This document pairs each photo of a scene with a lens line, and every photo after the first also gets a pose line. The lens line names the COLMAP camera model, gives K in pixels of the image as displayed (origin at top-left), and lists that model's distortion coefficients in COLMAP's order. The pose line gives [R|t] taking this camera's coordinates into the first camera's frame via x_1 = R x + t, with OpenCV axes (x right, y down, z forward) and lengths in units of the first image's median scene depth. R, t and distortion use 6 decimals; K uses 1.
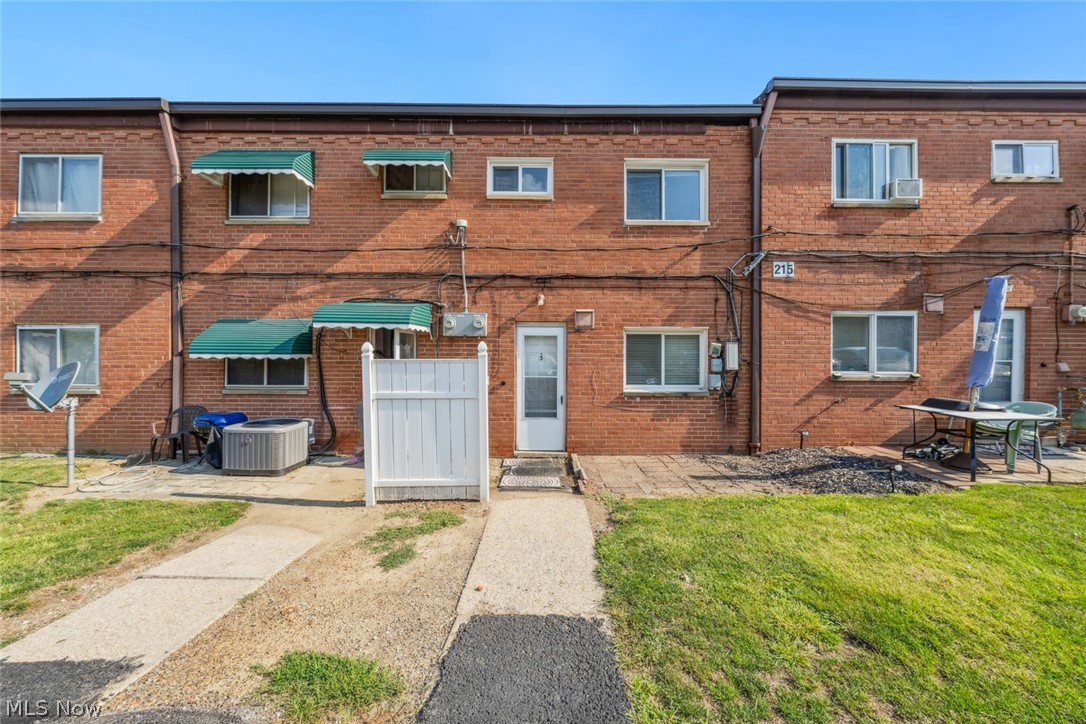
lens RADIAL K [[368.4, 0, 543.7], [0, 368.4, 363.1], [0, 0, 1]] dist [-0.006793, 0.000804]
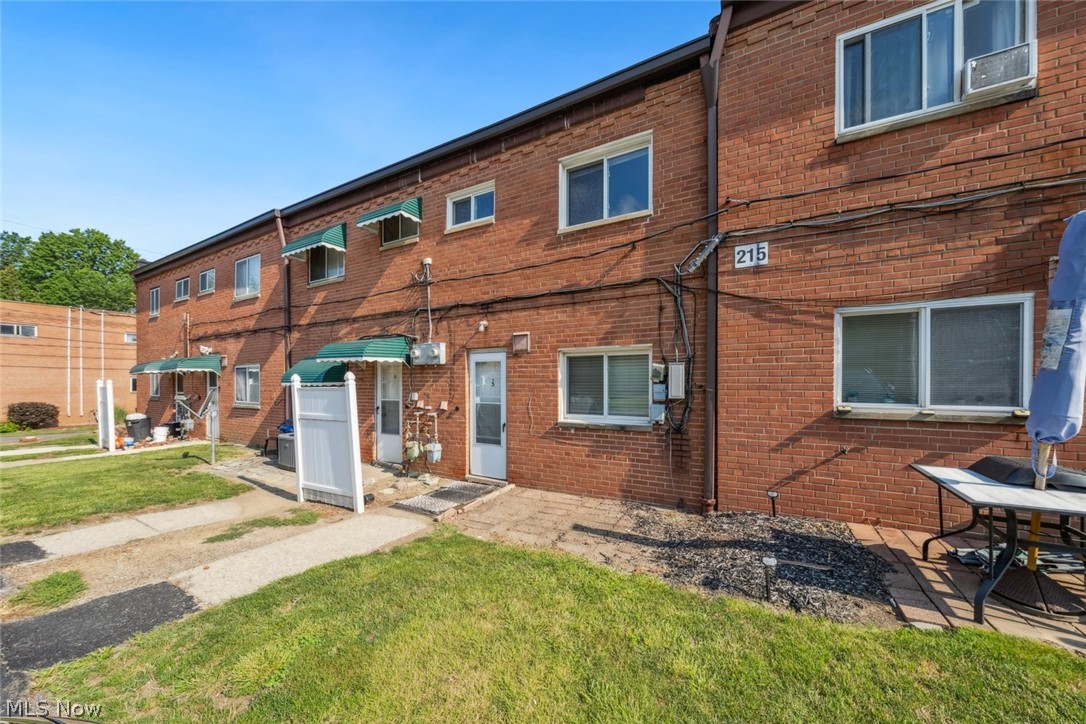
lens RADIAL K [[386.9, 0, 556.9], [0, 386.9, 387.4], [0, 0, 1]] dist [-0.005496, 0.000477]
pose [[0.876457, -0.000826, -0.481479, 0.673722], [0.003292, 0.999985, 0.004277, -0.008924], [0.481468, -0.005334, 0.876447, 0.177686]]
